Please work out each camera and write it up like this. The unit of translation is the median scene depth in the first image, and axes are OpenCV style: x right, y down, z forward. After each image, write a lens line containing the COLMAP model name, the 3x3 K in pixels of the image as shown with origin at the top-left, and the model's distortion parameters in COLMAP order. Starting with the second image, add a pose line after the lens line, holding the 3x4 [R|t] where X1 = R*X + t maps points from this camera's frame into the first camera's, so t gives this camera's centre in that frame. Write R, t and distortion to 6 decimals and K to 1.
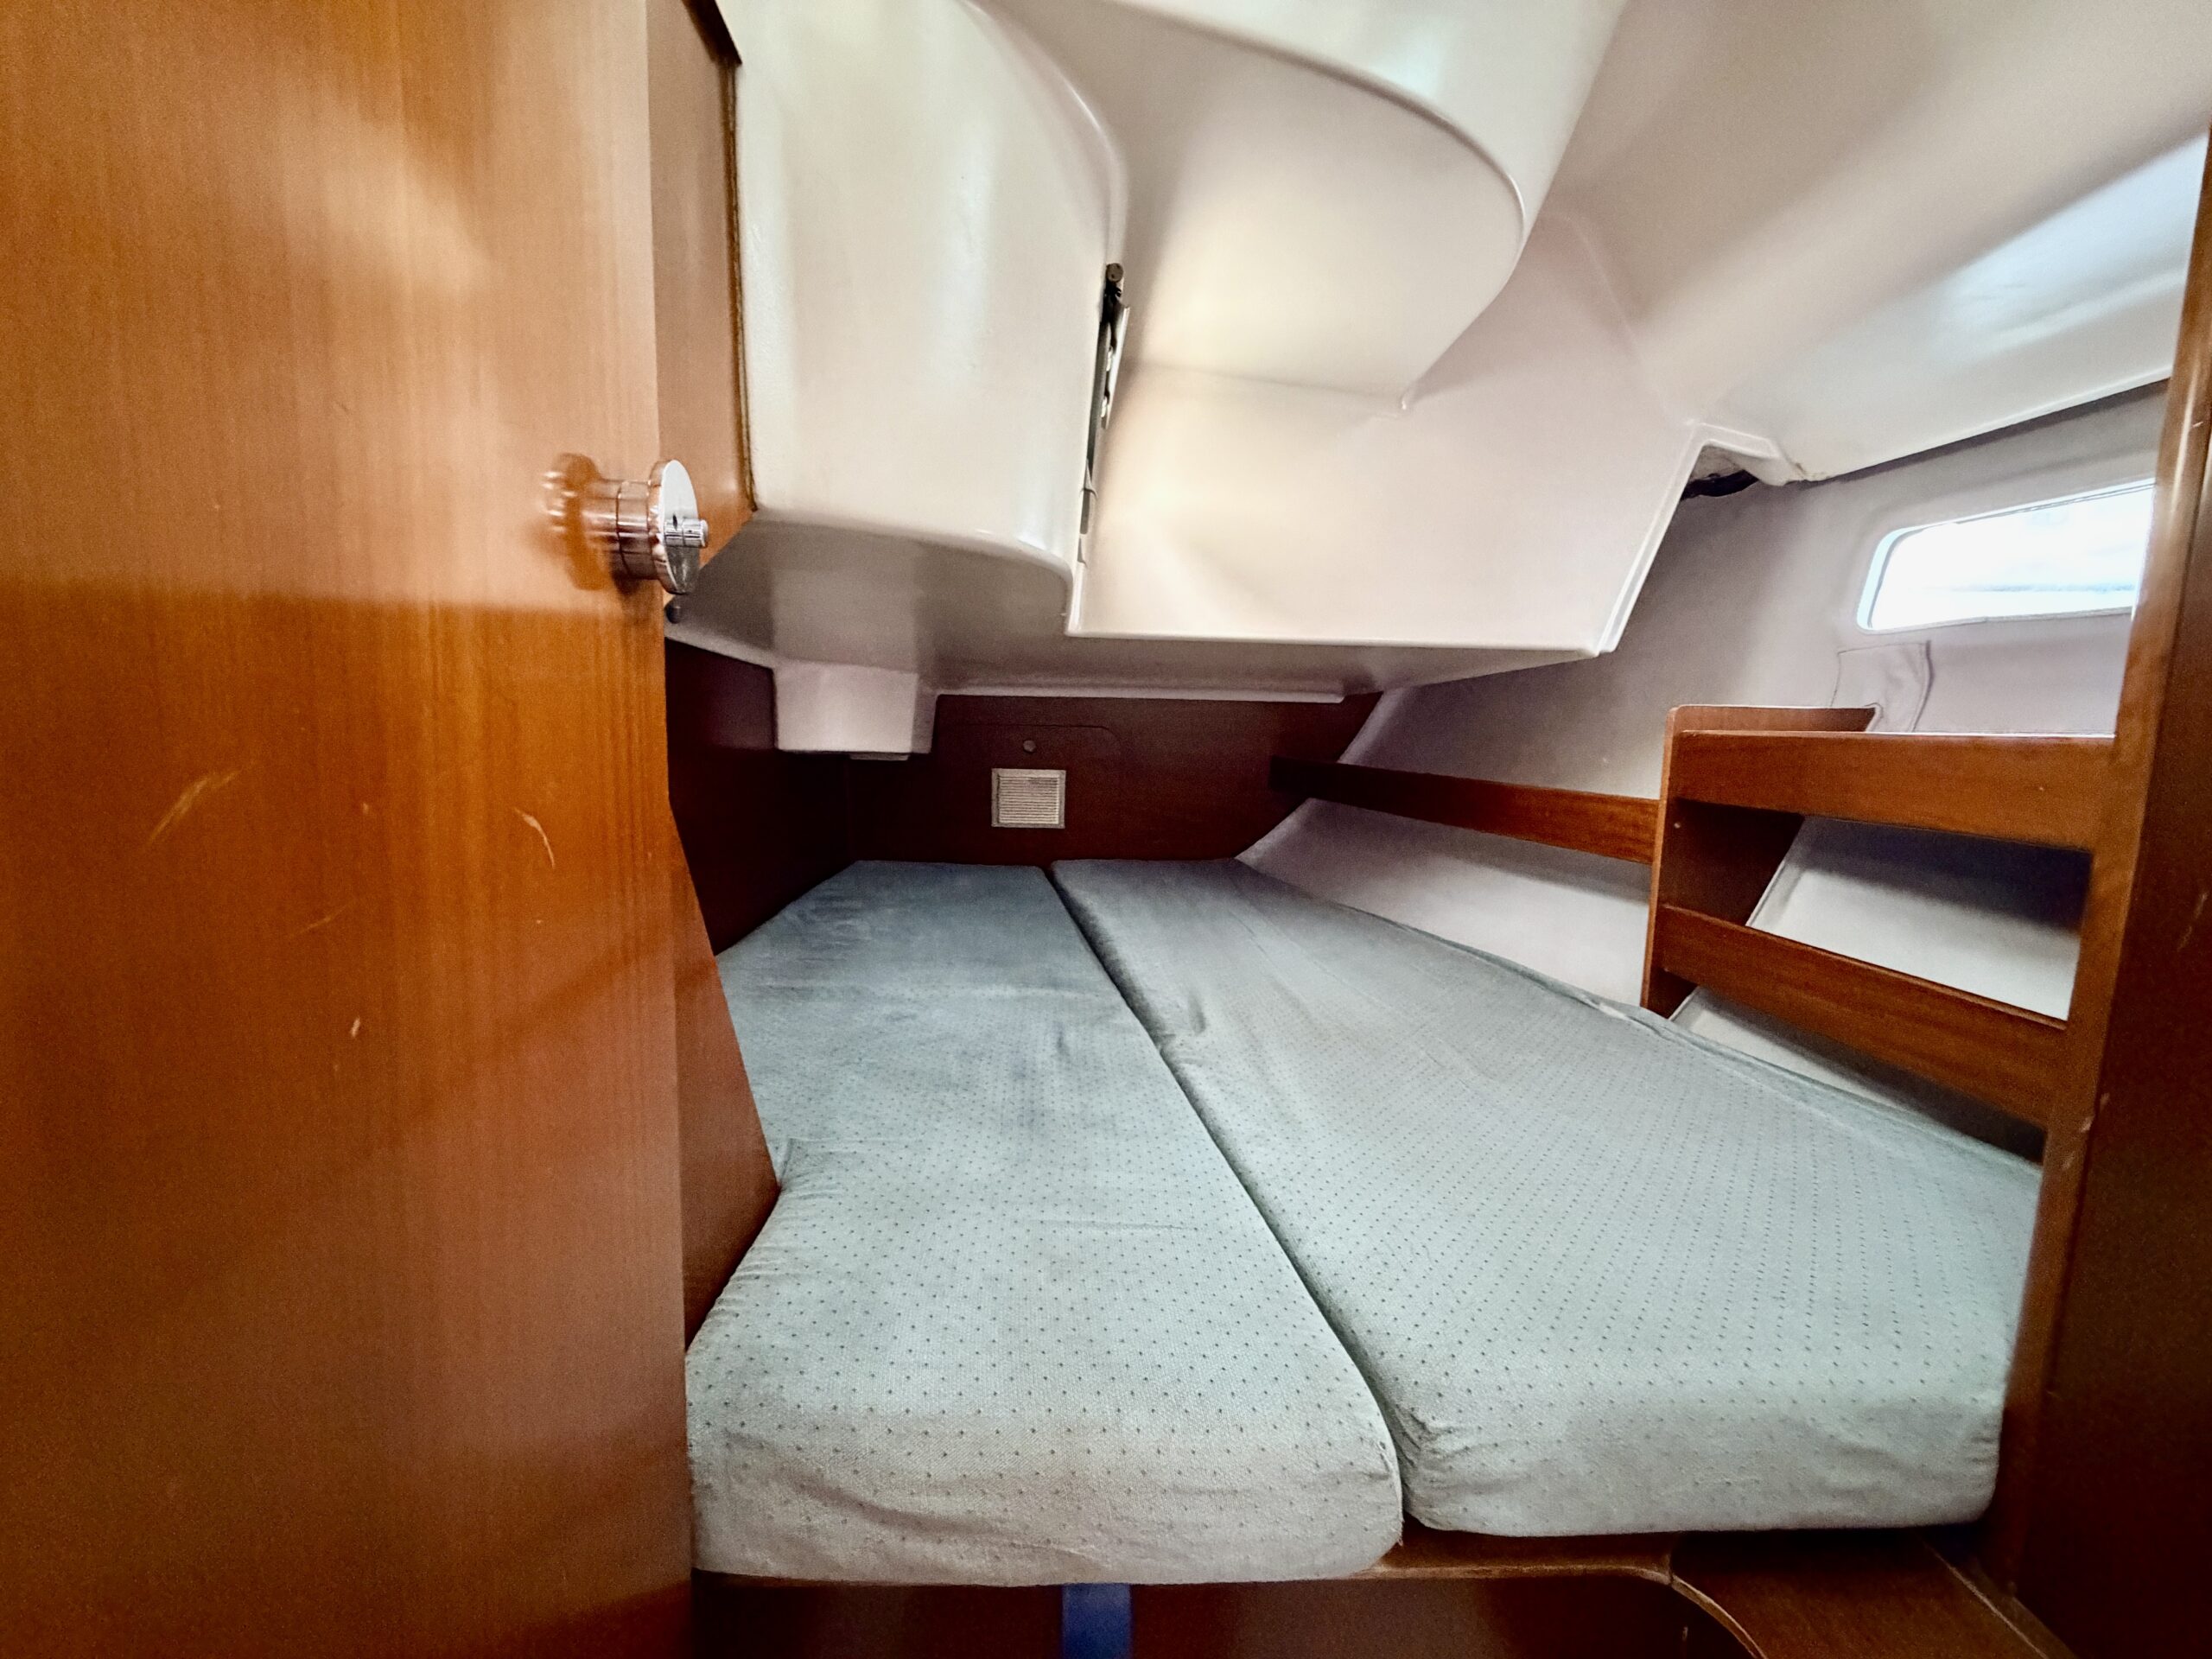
lens RADIAL K [[882.7, 0, 1098.6], [0, 882.7, 824.0], [0, 0, 1]] dist [0.001202, 0.000415]
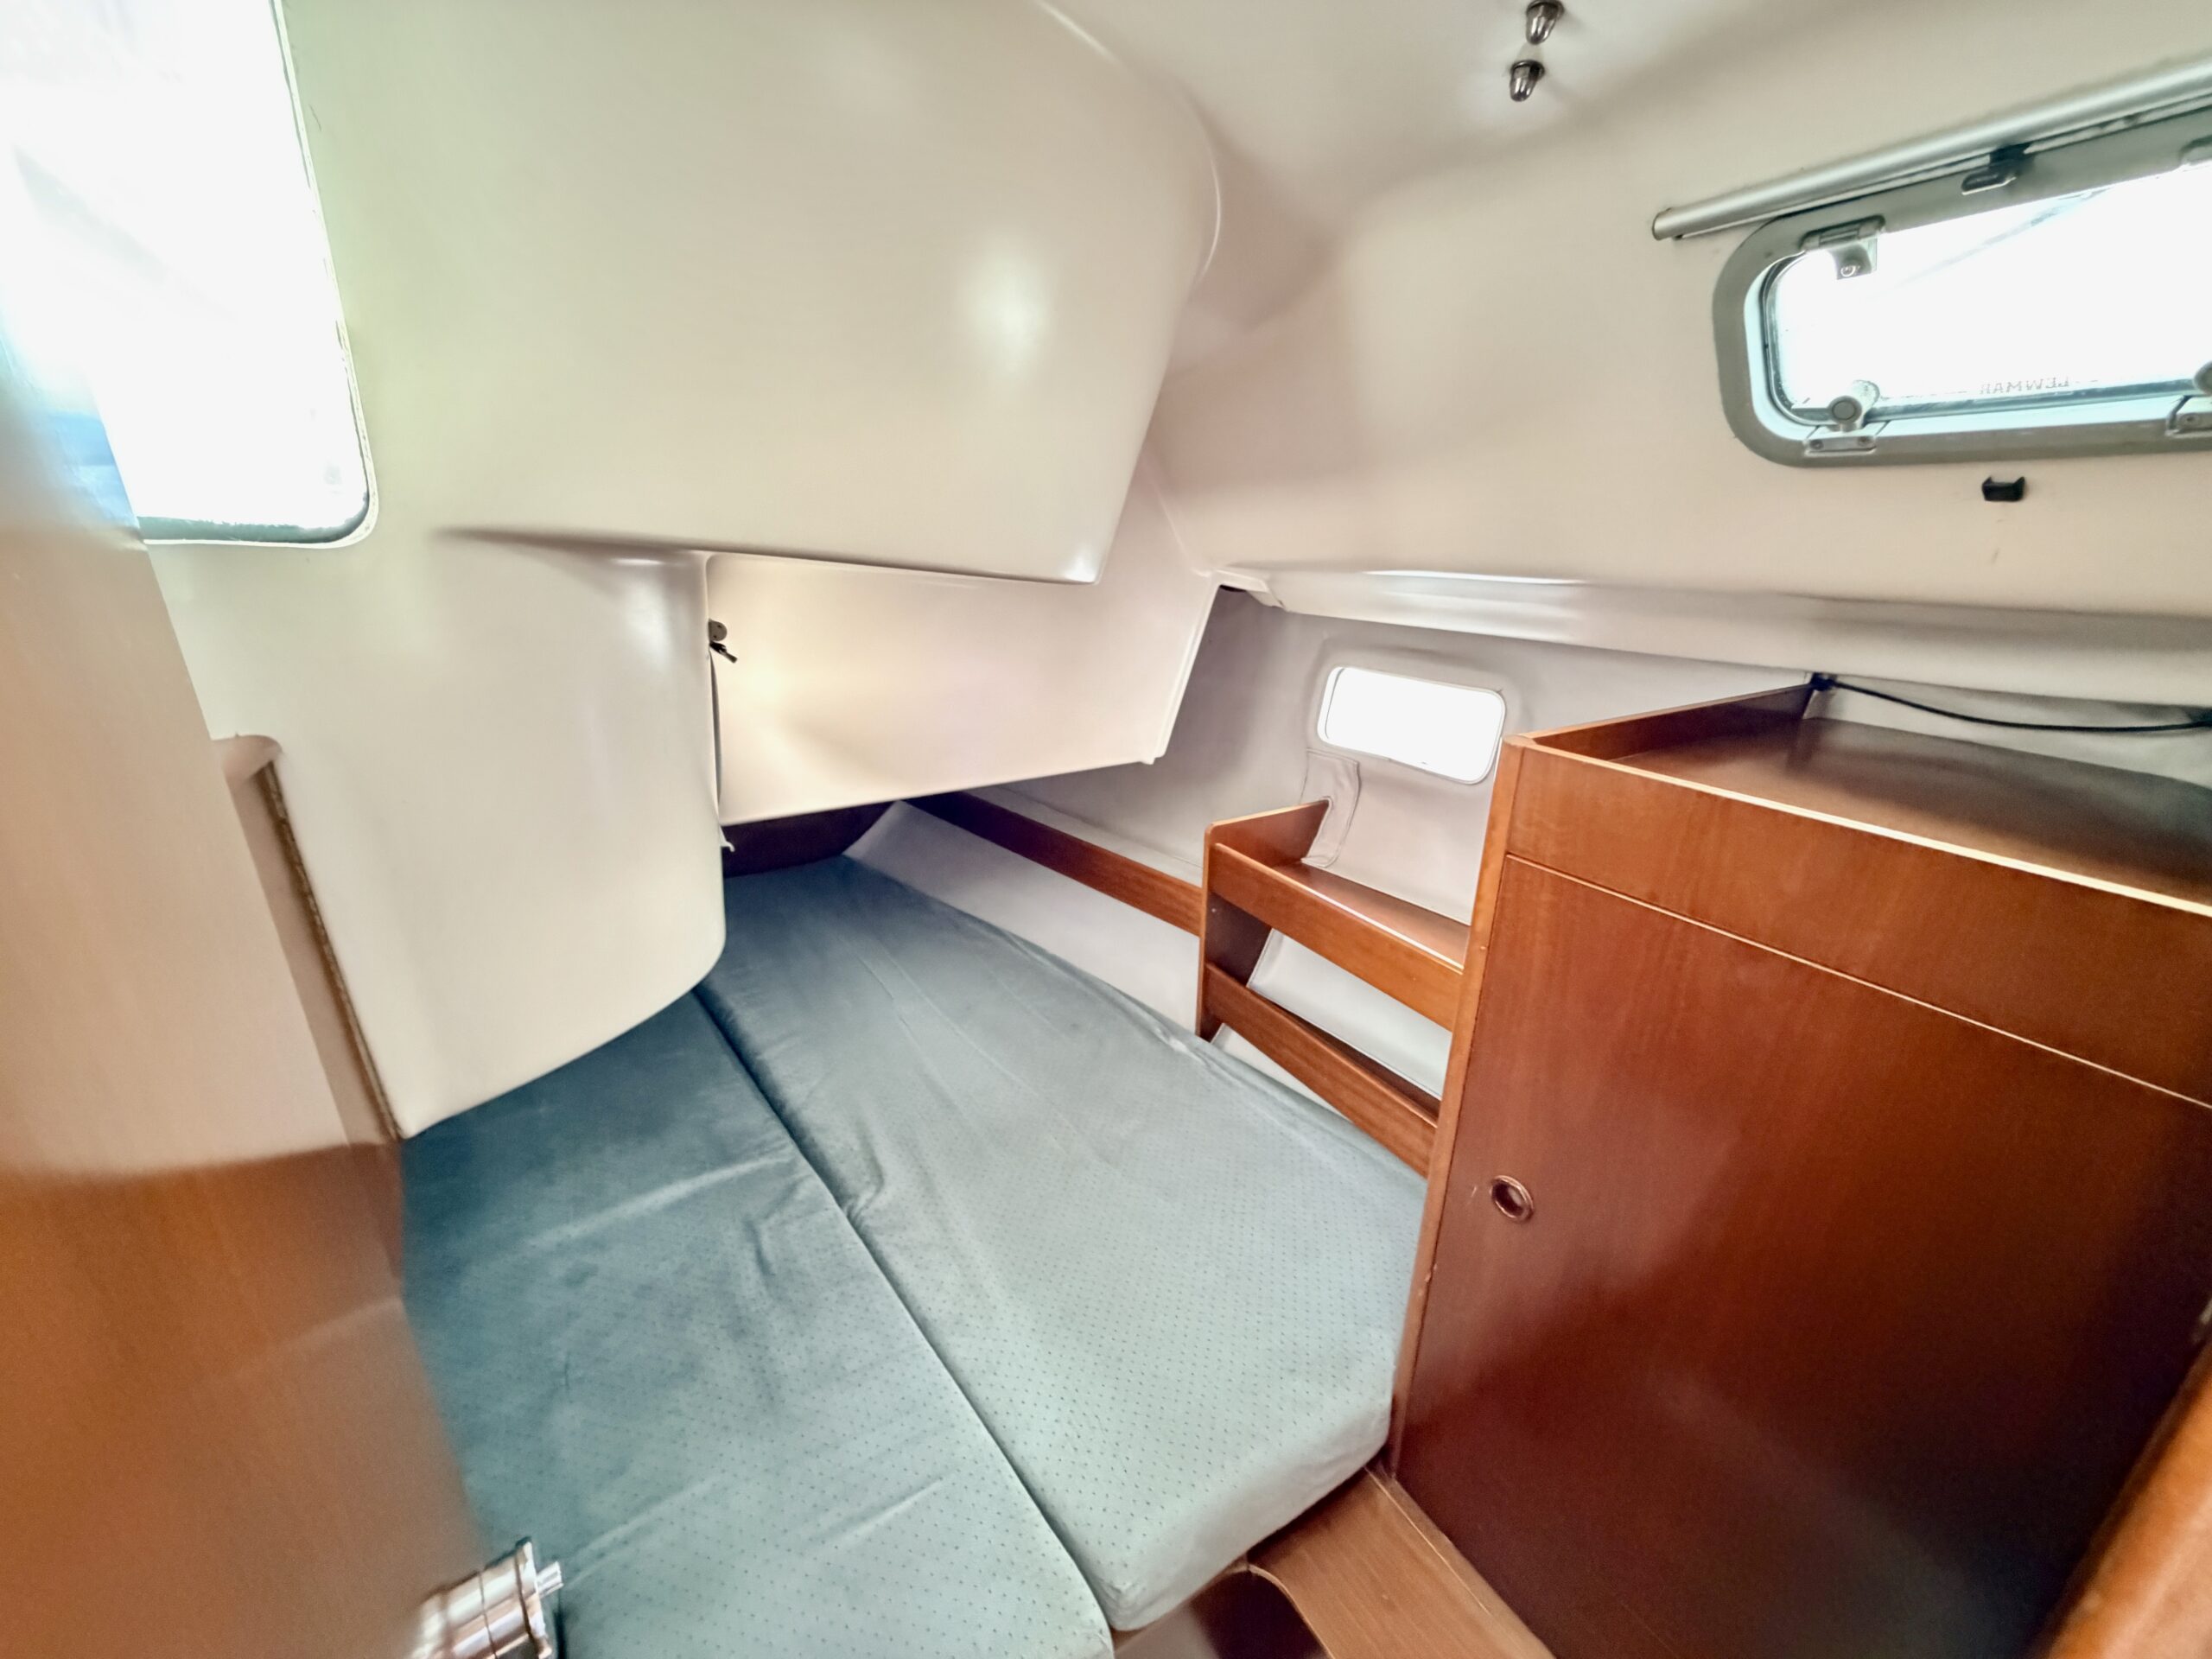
lens RADIAL K [[882.7, 0, 1098.6], [0, 882.7, 824.0], [0, 0, 1]] dist [0.001202, 0.000415]
pose [[0.883313, -0.178183, 0.433600, -0.048152], [0.070763, 0.965029, 0.252413, -0.486751], [-0.463412, -0.192277, 0.865031, -0.037647]]
